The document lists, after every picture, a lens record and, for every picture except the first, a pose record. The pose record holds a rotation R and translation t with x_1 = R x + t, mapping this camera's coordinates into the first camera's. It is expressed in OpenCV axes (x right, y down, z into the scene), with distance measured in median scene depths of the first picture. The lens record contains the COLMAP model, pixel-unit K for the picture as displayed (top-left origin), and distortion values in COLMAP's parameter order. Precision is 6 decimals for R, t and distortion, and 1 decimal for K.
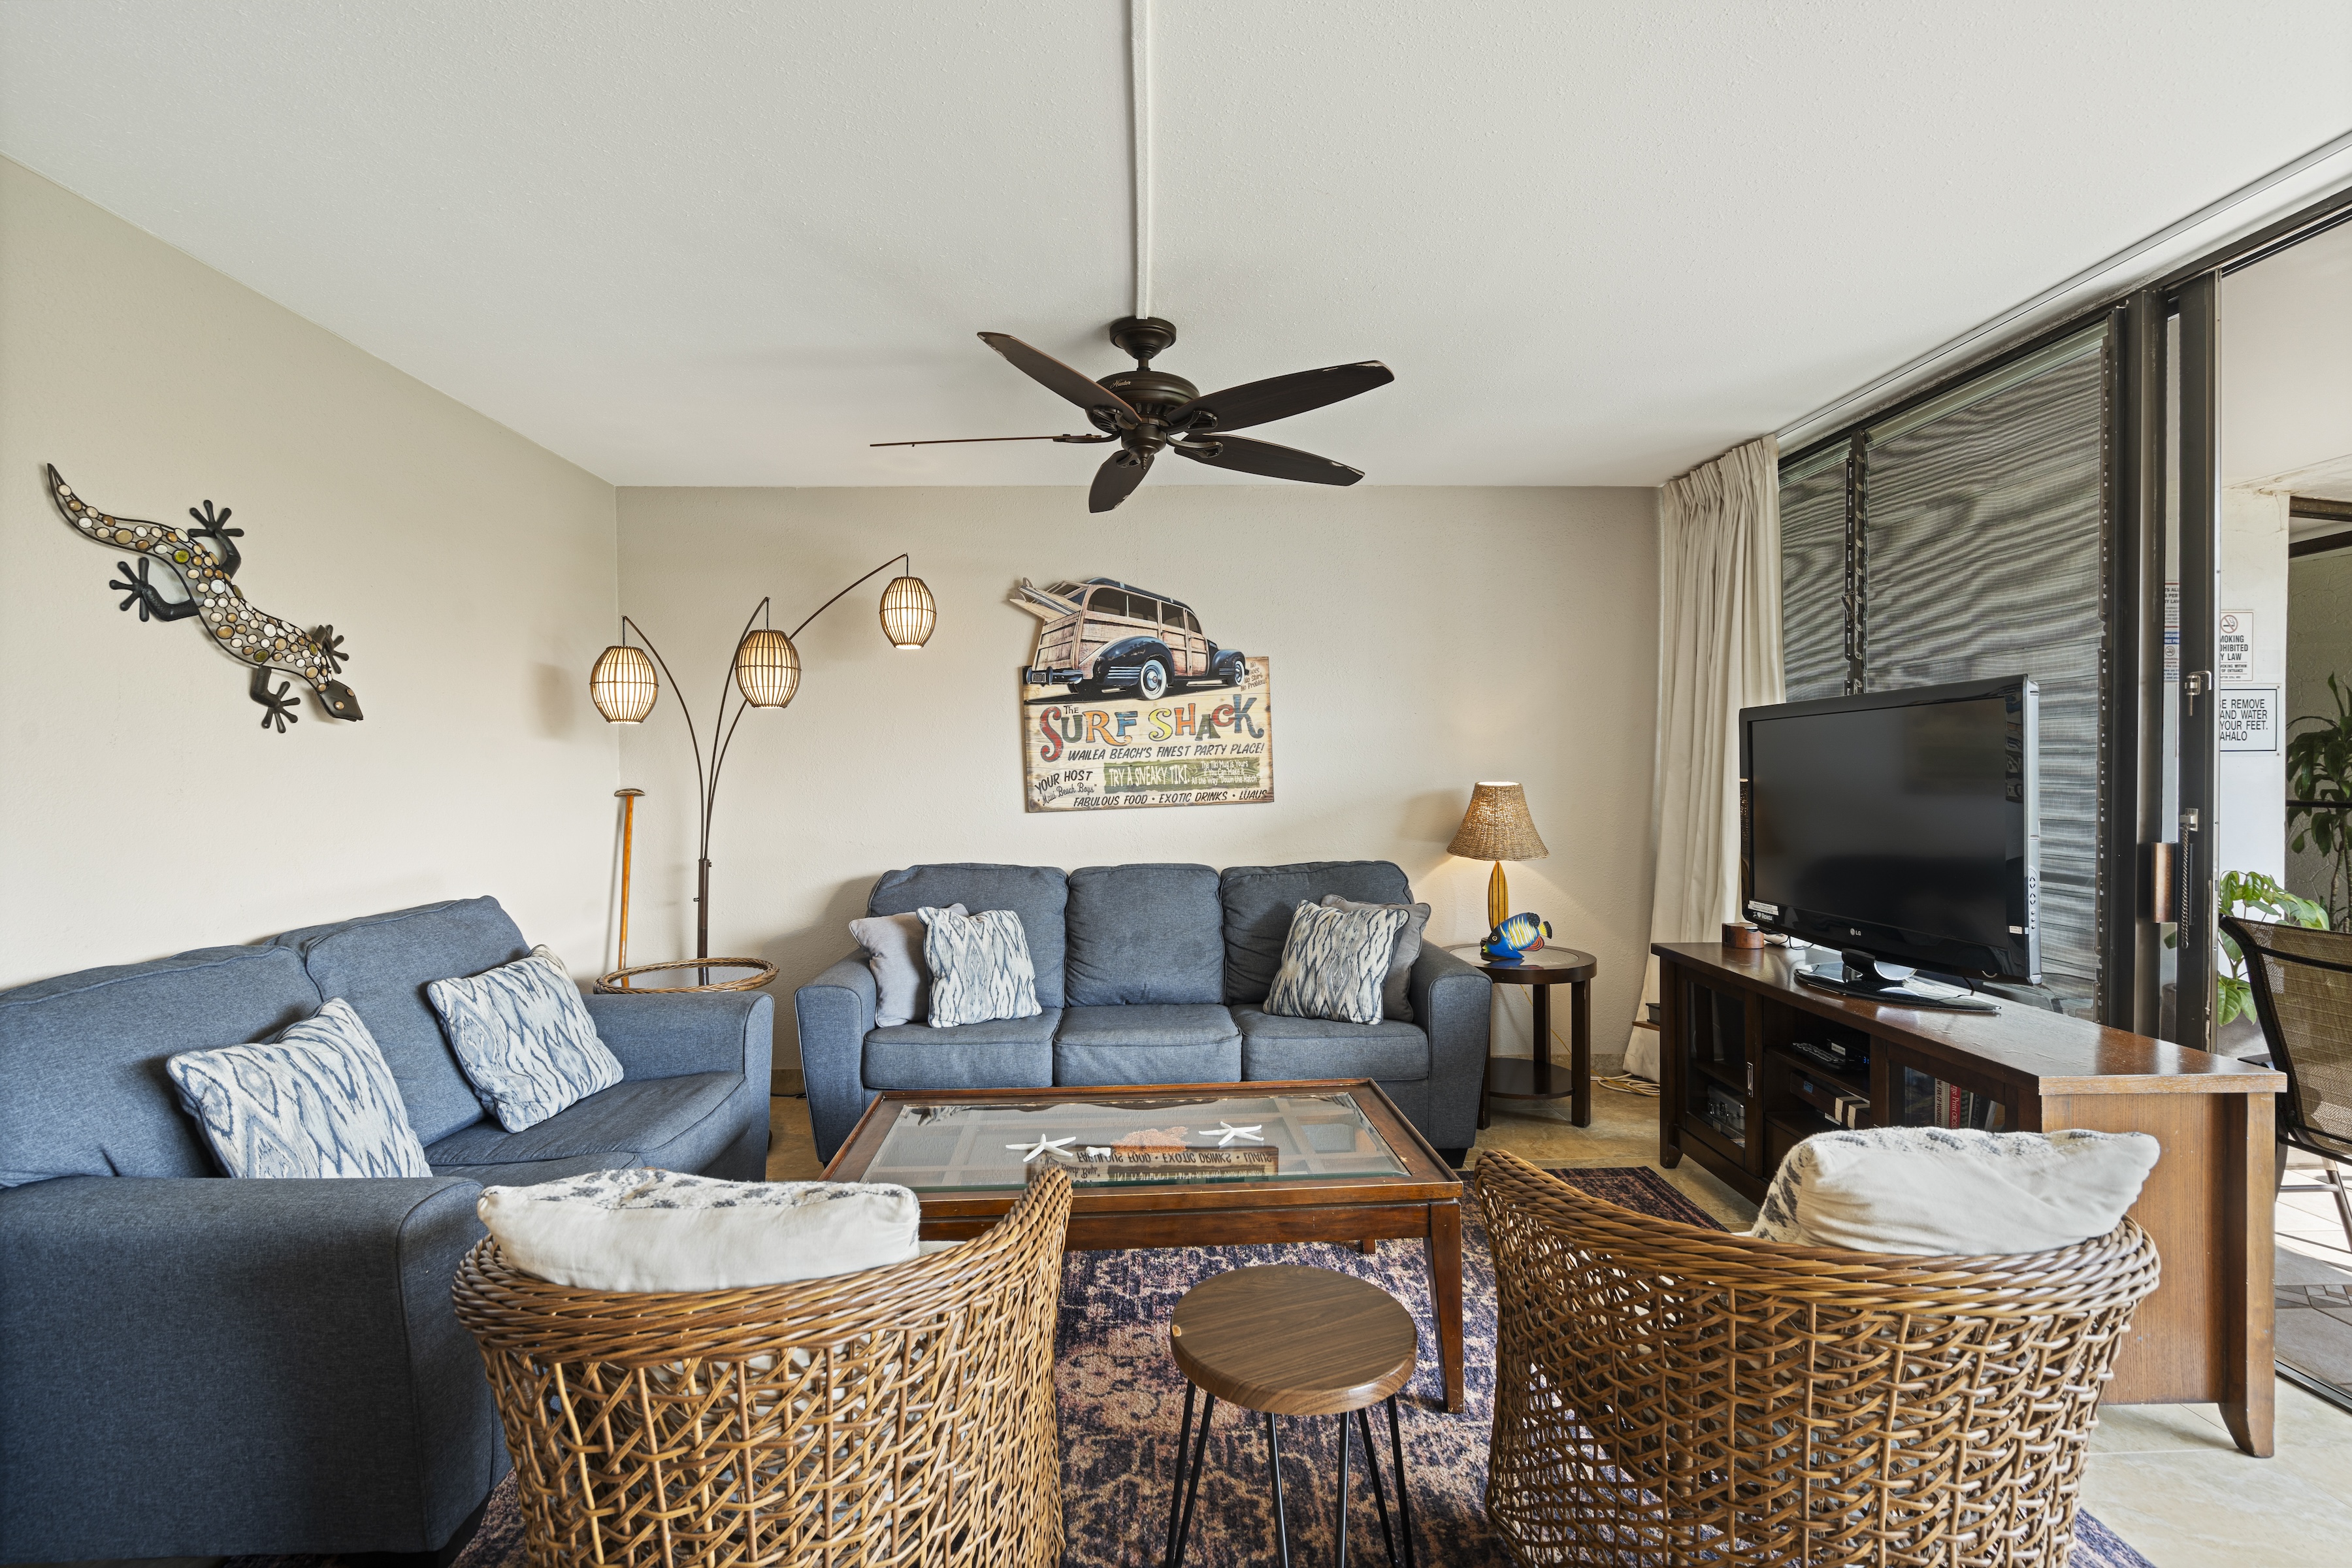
lens RADIAL K [[1053.3, 0, 1178.9], [0, 1053.3, 786.8], [0, 0, 1]] dist [-0.005009, 0.002846]
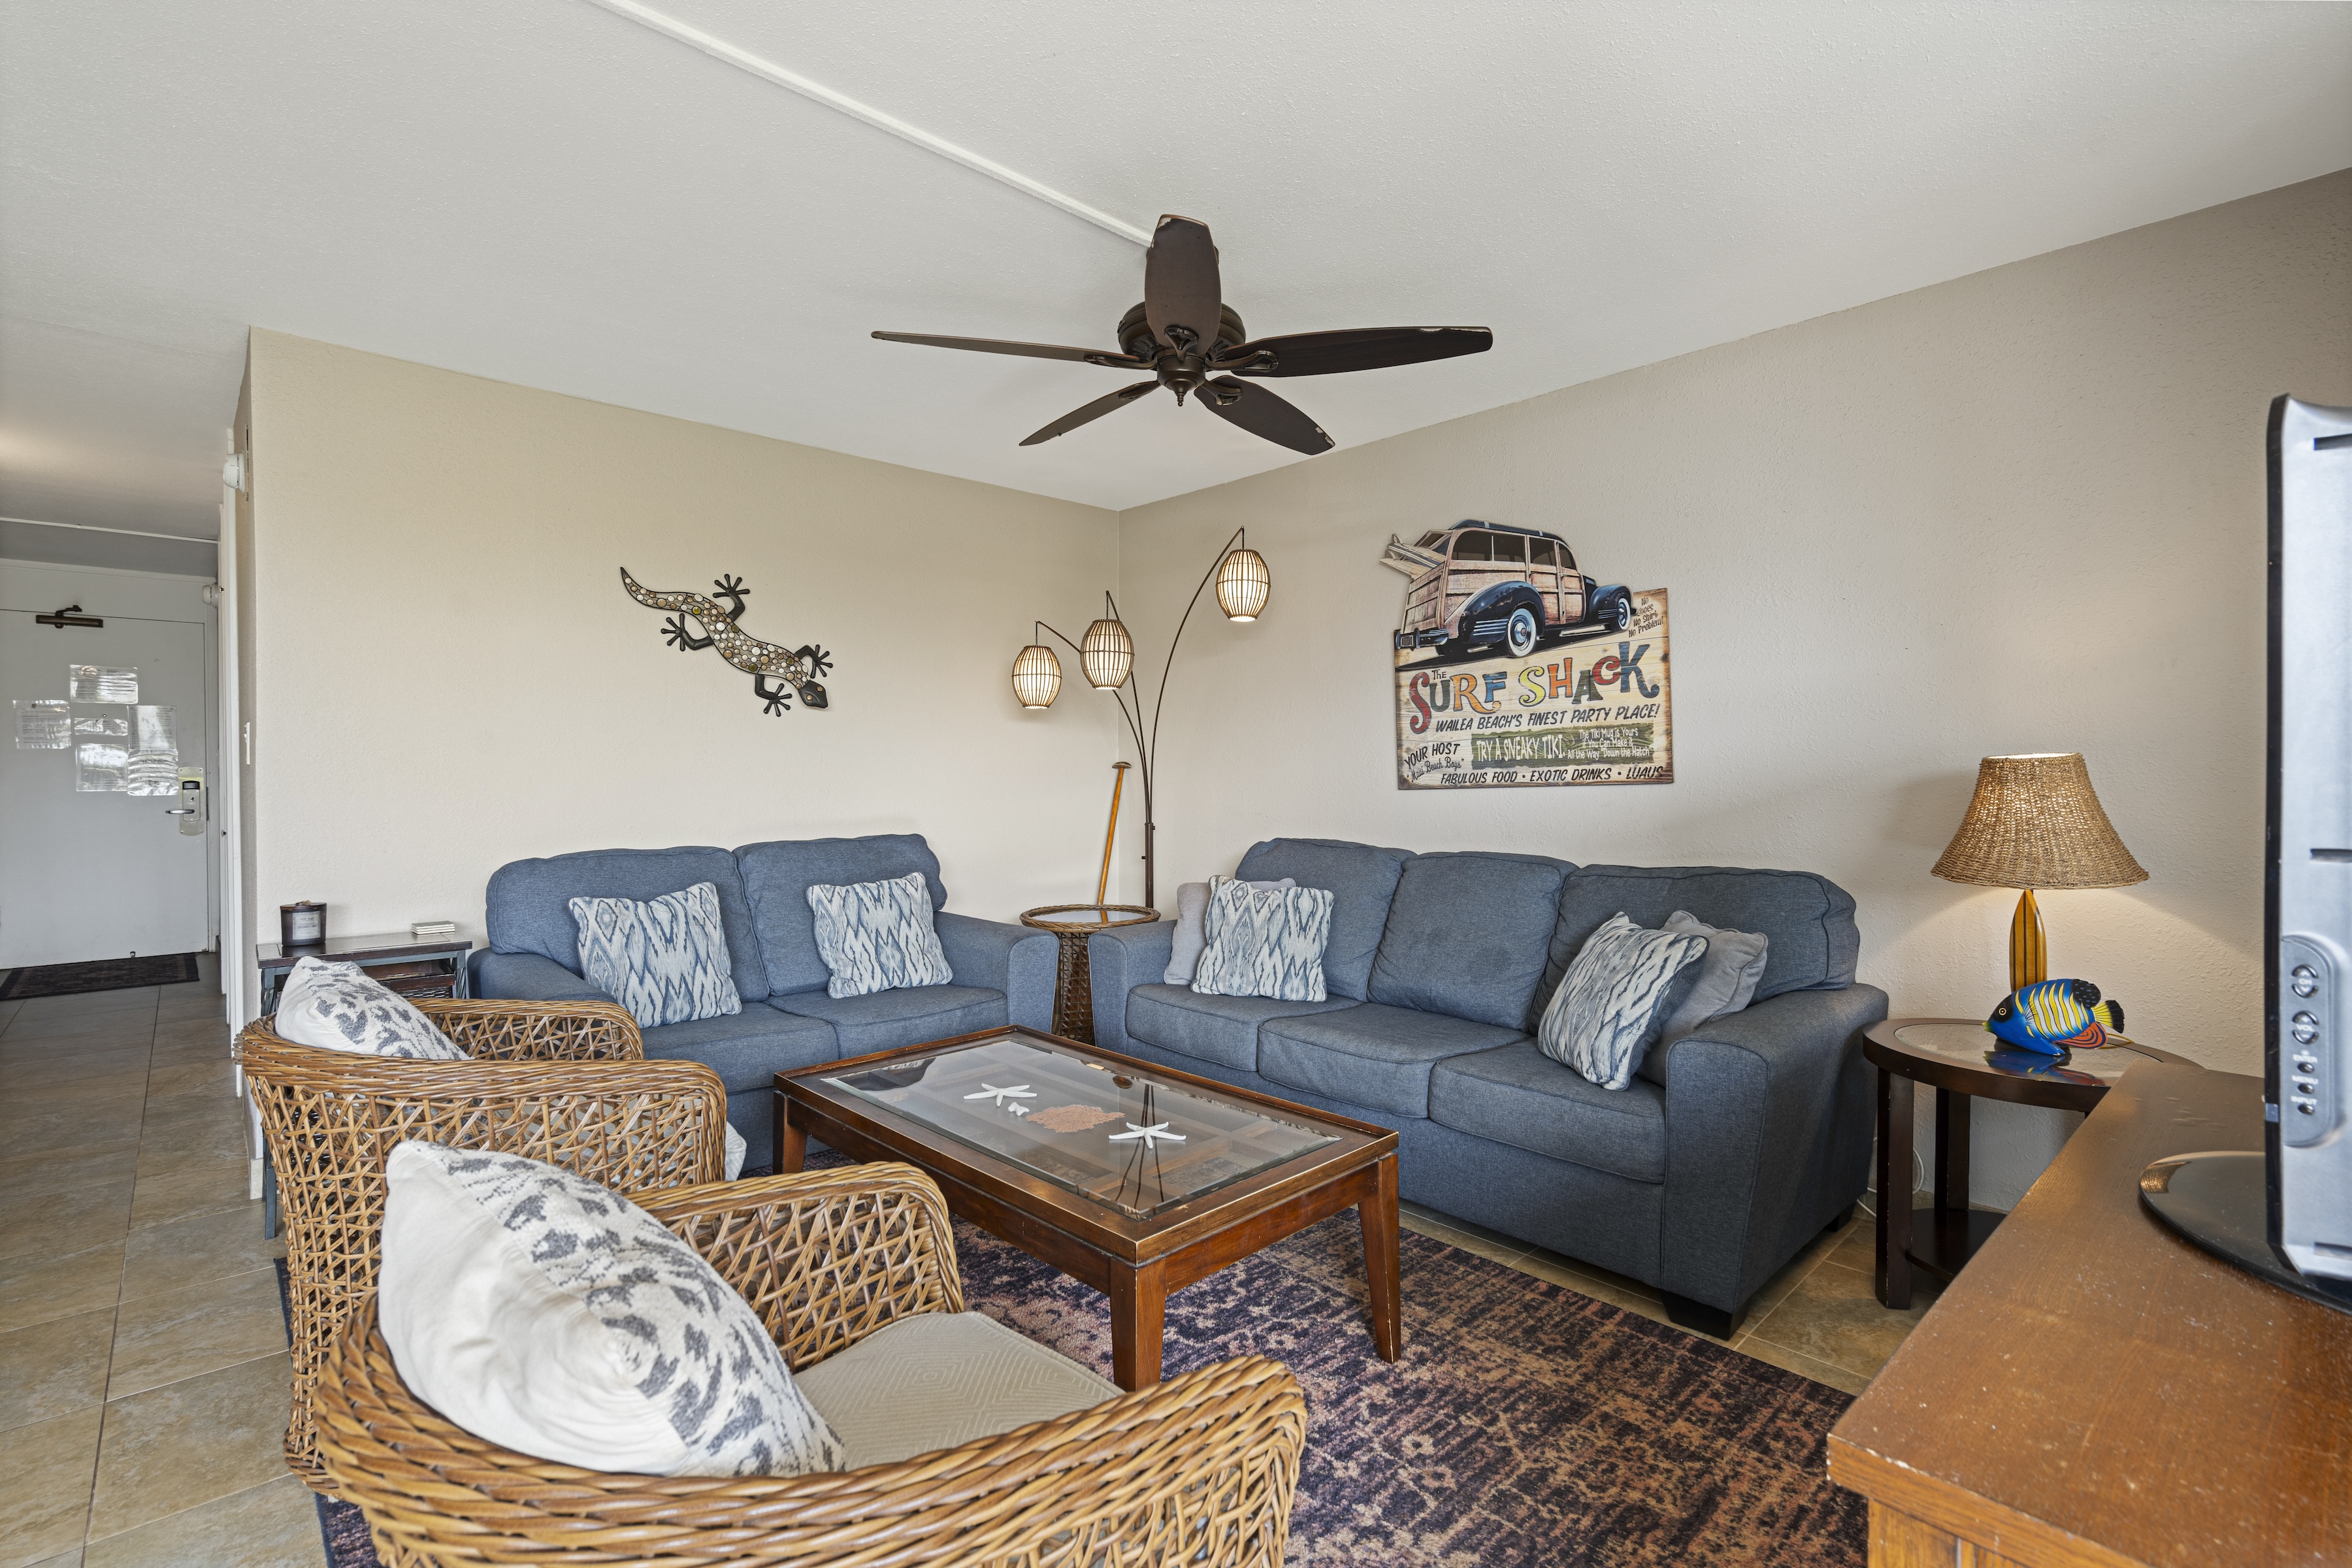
lens RADIAL K [[1053.3, 0, 1163.9], [0, 1053.3, 781.0], [0, 0, 1]] dist [-0.005009, 0.002846]
pose [[0.656576, 0.016218, -0.754085, 0.471769], [-0.016363, 0.999840, 0.007256, 0.015723], [0.754082, 0.007575, 0.656737, 0.275549]]
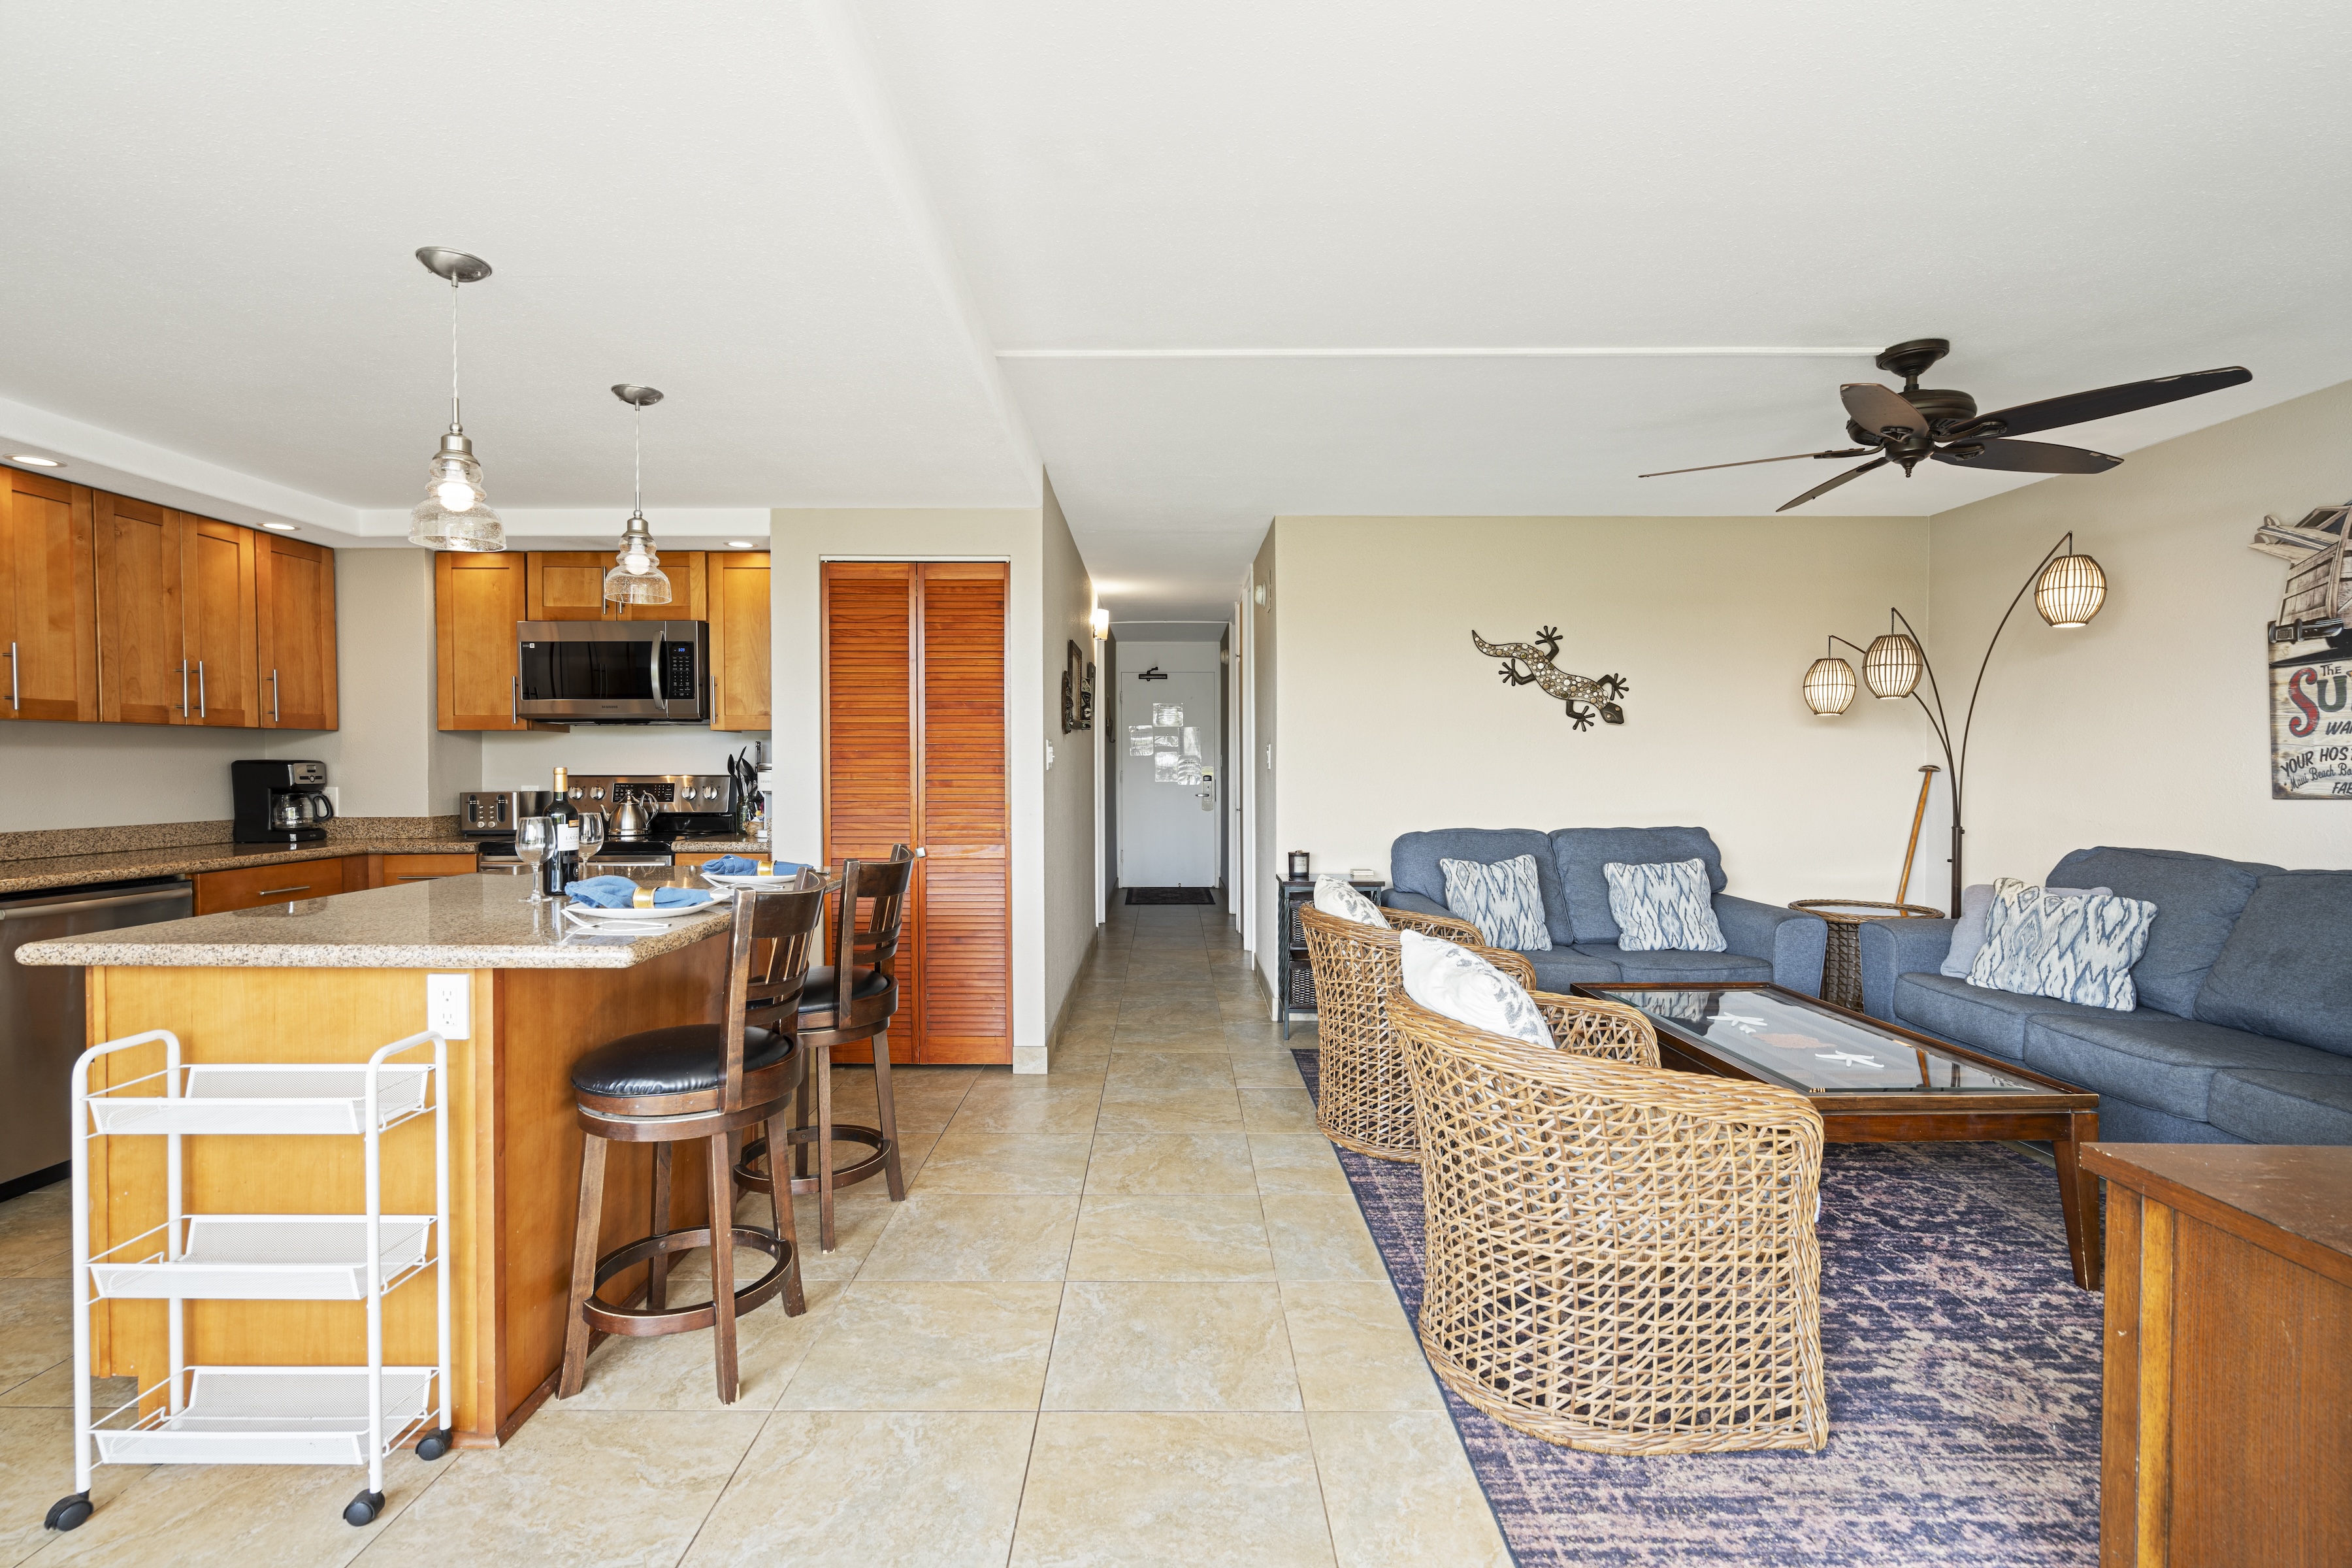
lens RADIAL K [[1053.3, 0, 1181.3], [0, 1053.3, 775.9], [0, 0, 1]] dist [-0.005009, 0.002846]
pose [[-0.019014, 0.018908, -0.999640, 0.790436], [-0.015143, 0.999701, 0.019197, 0.004157], [0.999705, 0.015503, -0.018722, 0.182563]]
